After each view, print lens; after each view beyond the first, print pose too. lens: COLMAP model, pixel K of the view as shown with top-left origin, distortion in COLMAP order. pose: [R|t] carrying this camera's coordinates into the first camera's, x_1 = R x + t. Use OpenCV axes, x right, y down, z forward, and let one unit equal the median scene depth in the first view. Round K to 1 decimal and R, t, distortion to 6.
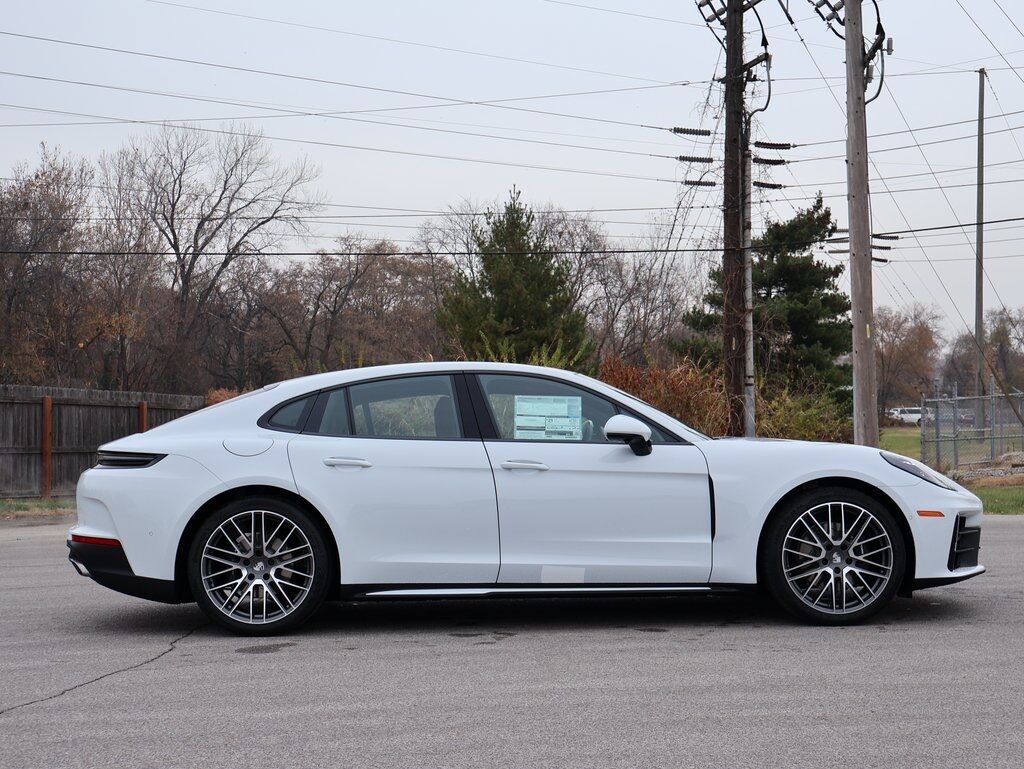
lens RADIAL K [[1405.8, 0, 513.9], [0, 1405.8, 384.5], [0, 0, 1]] dist [0.071059, 0.000000]
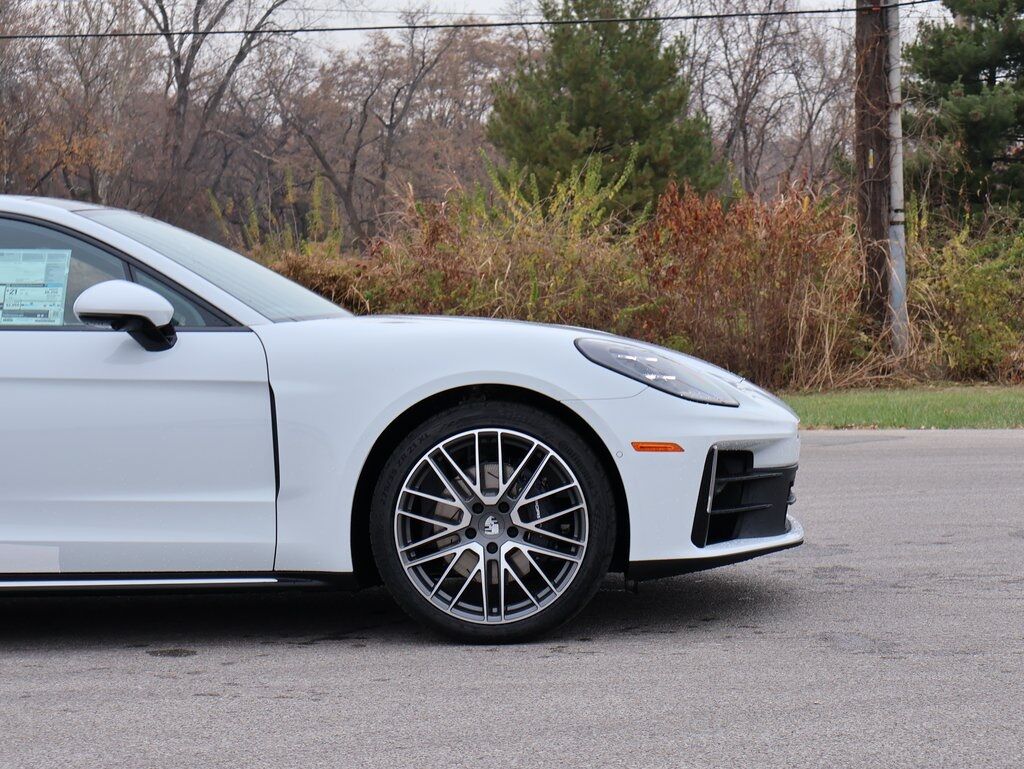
lens RADIAL K [[2096.6, 0, 511.1], [0, 2096.6, 384.1], [0, 0, 1]] dist [0.076102, 0.000000]
pose [[0.996714, -0.011291, -0.080209, 0.298476], [0.017103, 0.997247, 0.072147, 0.004682], [0.079173, -0.073282, 0.994164, 0.160712]]
